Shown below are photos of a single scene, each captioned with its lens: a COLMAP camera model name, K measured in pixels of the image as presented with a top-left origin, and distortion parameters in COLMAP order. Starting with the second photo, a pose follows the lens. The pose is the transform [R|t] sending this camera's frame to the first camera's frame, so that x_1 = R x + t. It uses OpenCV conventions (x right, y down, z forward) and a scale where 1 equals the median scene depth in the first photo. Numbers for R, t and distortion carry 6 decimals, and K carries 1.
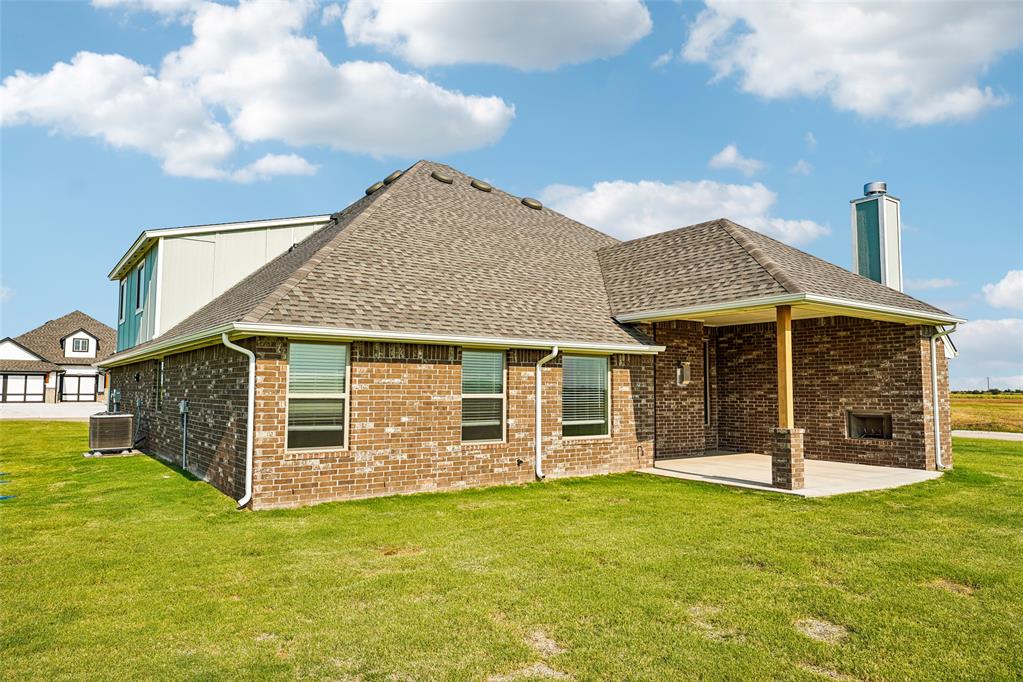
lens RADIAL K [[686.3, 0, 511.0], [0, 686.3, 343.9], [0, 0, 1]] dist [-0.001274, -0.000340]
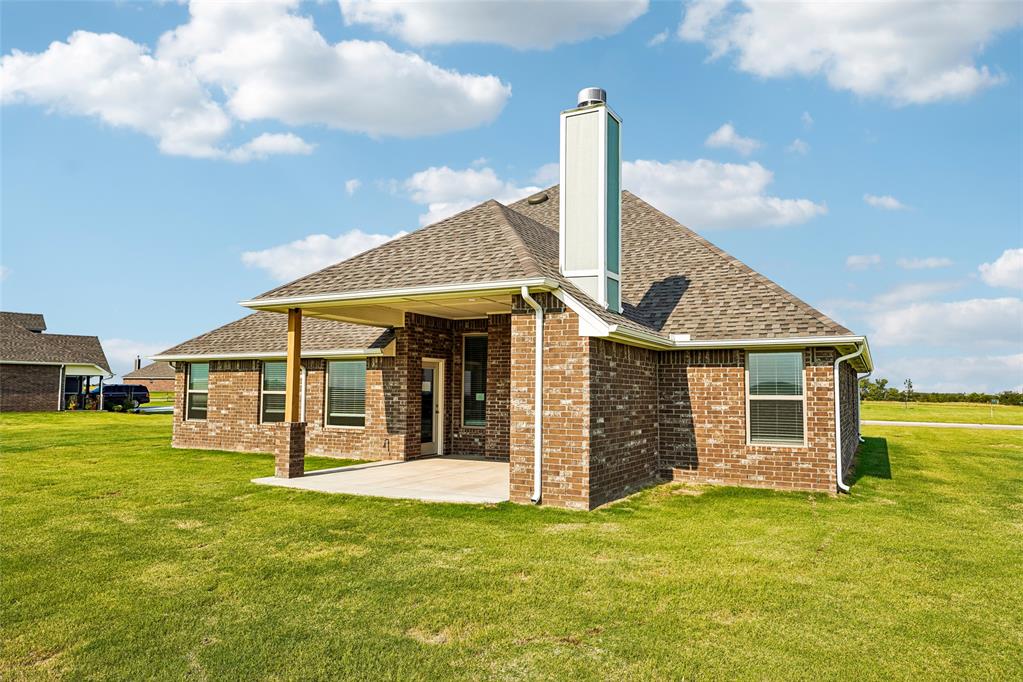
lens RADIAL K [[686.3, 0, 513.1], [0, 686.3, 340.5], [0, 0, 1]] dist [-0.001274, -0.000340]
pose [[0.425557, -0.065509, -0.902557, 1.524224], [0.056516, 0.997353, -0.045742, 0.062086], [0.903165, -0.031543, 0.428133, 0.847369]]
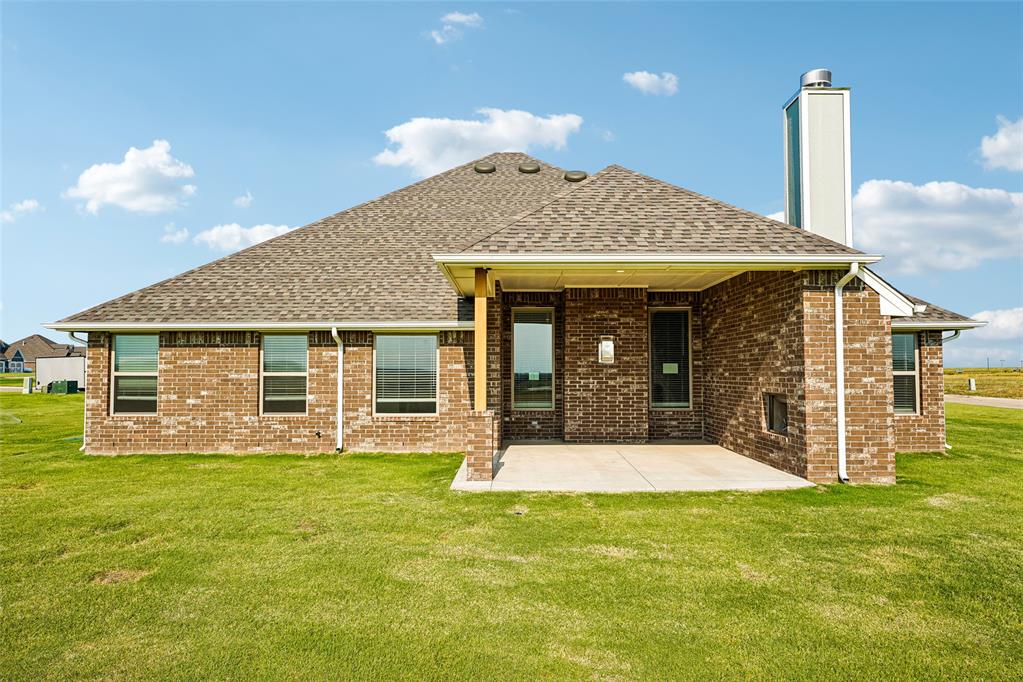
lens RADIAL K [[658.8, 0, 508.6], [0, 658.8, 339.6], [0, 0, 1]] dist [-0.004220, 0.001454]
pose [[0.805355, -0.030411, -0.592012, 0.916729], [0.044428, 0.998971, 0.009123, 0.025628], [0.591125, -0.033649, 0.805877, 0.347141]]
